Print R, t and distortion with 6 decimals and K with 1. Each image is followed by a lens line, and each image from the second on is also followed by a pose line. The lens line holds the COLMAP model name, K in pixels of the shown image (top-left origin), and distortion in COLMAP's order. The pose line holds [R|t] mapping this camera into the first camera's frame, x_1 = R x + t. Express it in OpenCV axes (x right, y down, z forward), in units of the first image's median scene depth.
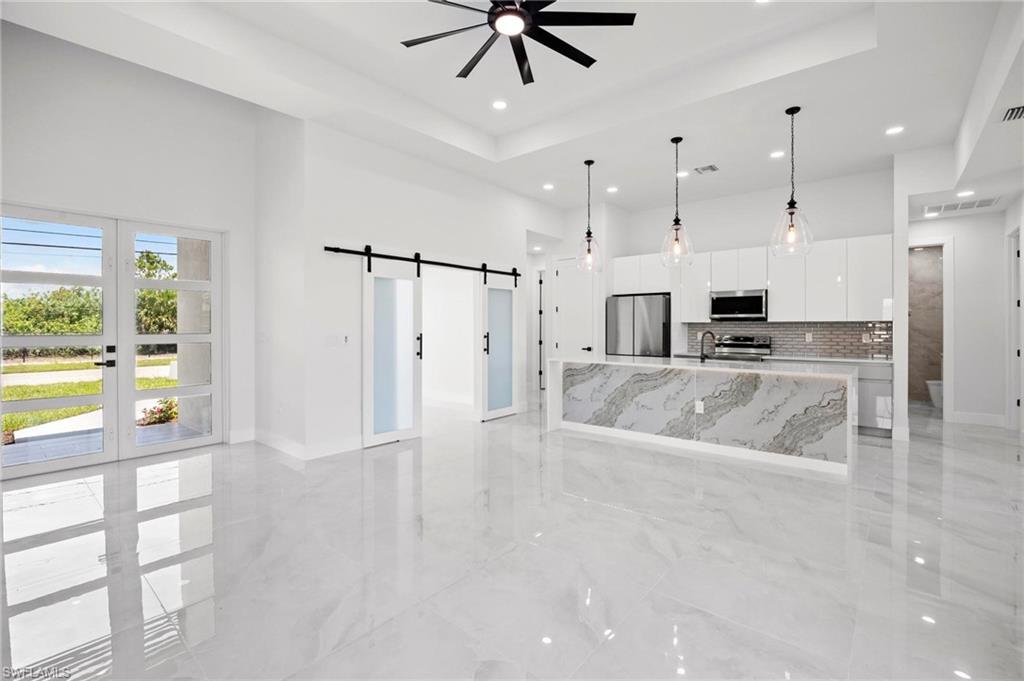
lens RADIAL K [[454.3, 0, 515.5], [0, 454.3, 328.4], [0, 0, 1]] dist [-0.015182, 0.003169]
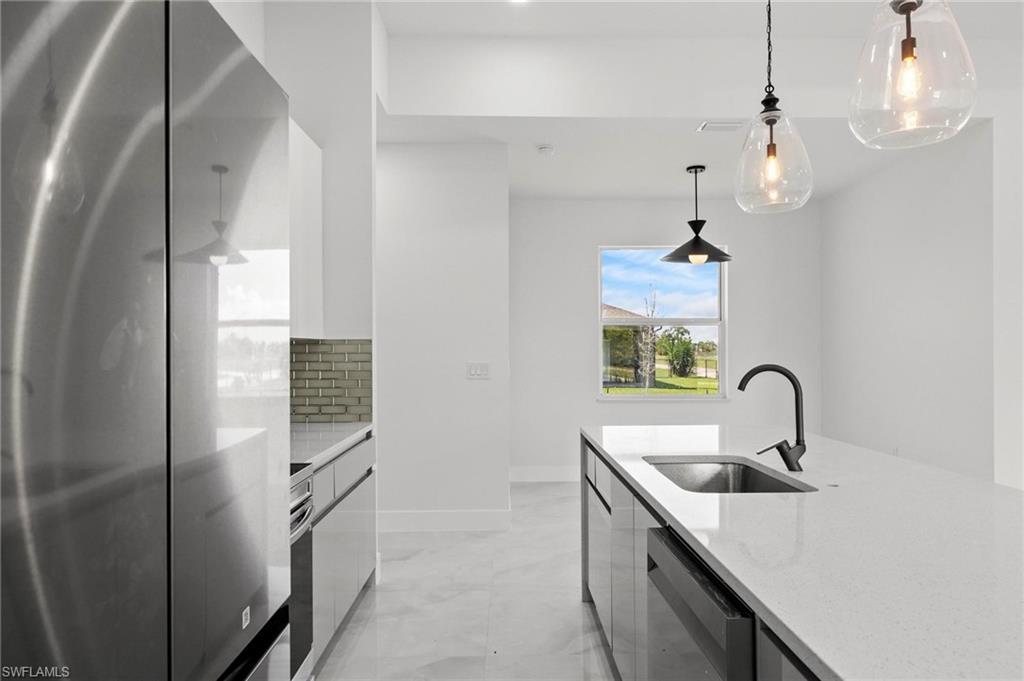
lens RADIAL K [[675.3, 0, 498.1], [0, 675.3, 350.5], [0, 0, 1]] dist [-0.010217, 0.007776]
pose [[-0.642955, 0.004825, 0.765889, 0.189000], [0.011761, 0.999924, 0.003574, -0.006949], [-0.765814, 0.011306, -0.642963, 1.361925]]
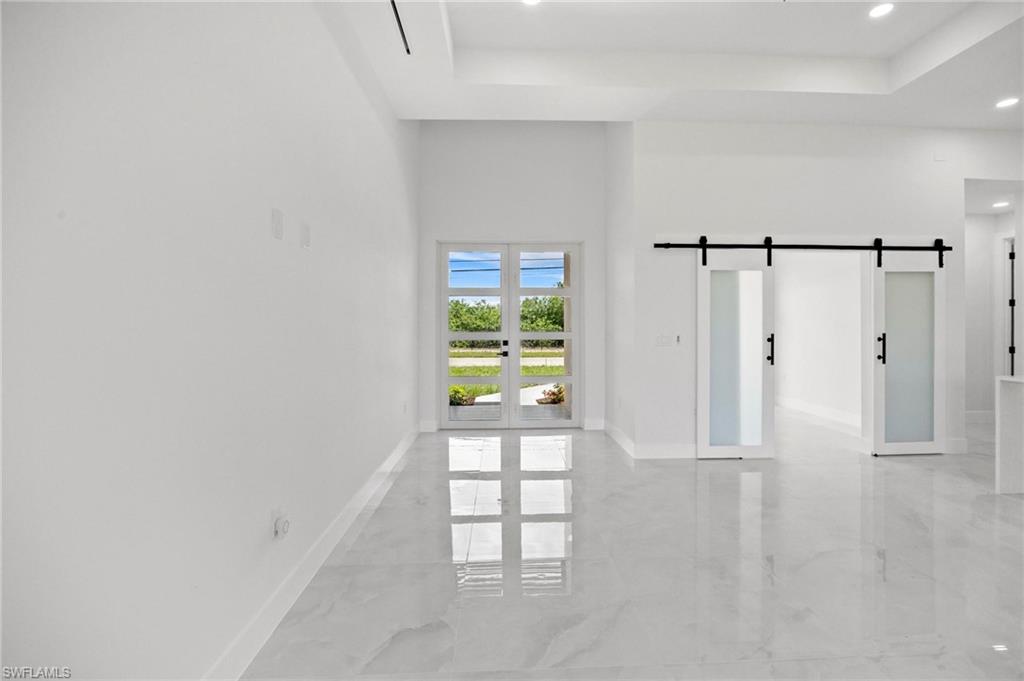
lens RADIAL K [[454.3, 0, 516.0], [0, 454.3, 324.9], [0, 0, 1]] dist [-0.015182, 0.003169]
pose [[0.677433, -0.003039, -0.735578, 0.082126], [-0.000707, 0.999988, -0.004782, -0.000571], [0.735584, 0.003759, 0.677423, 0.101601]]
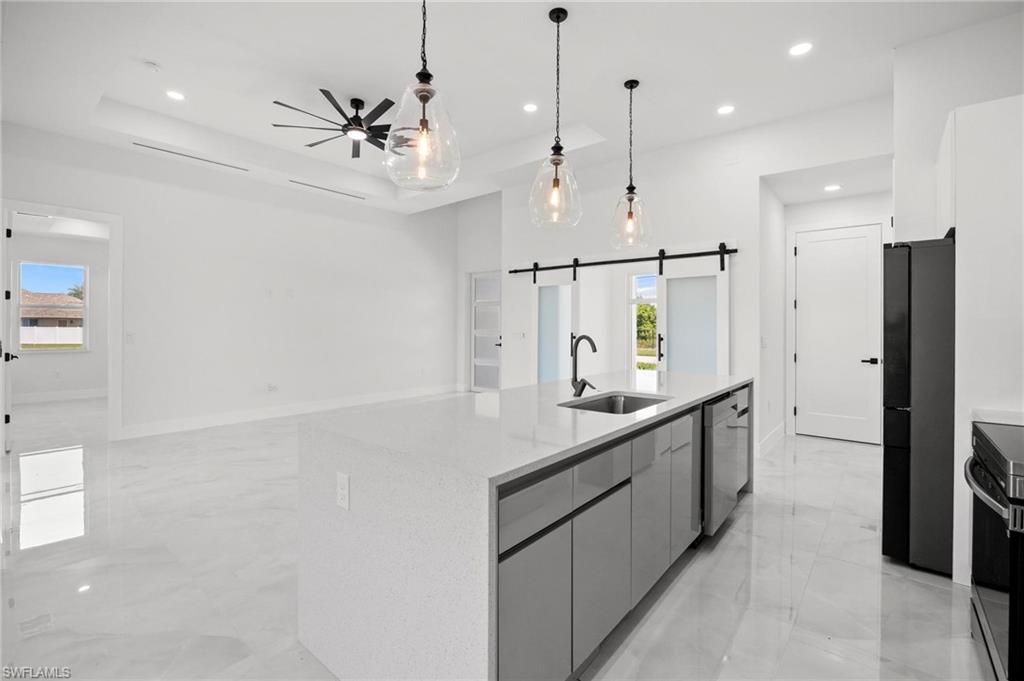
lens RADIAL K [[454.3, 0, 501.8], [0, 454.3, 324.2], [0, 0, 1]] dist [-0.015182, 0.003169]
pose [[-0.023704, -0.003771, -0.999712, 0.889739], [-0.009520, 0.999948, -0.003546, -0.003736], [0.999674, 0.009433, -0.023739, 0.873244]]
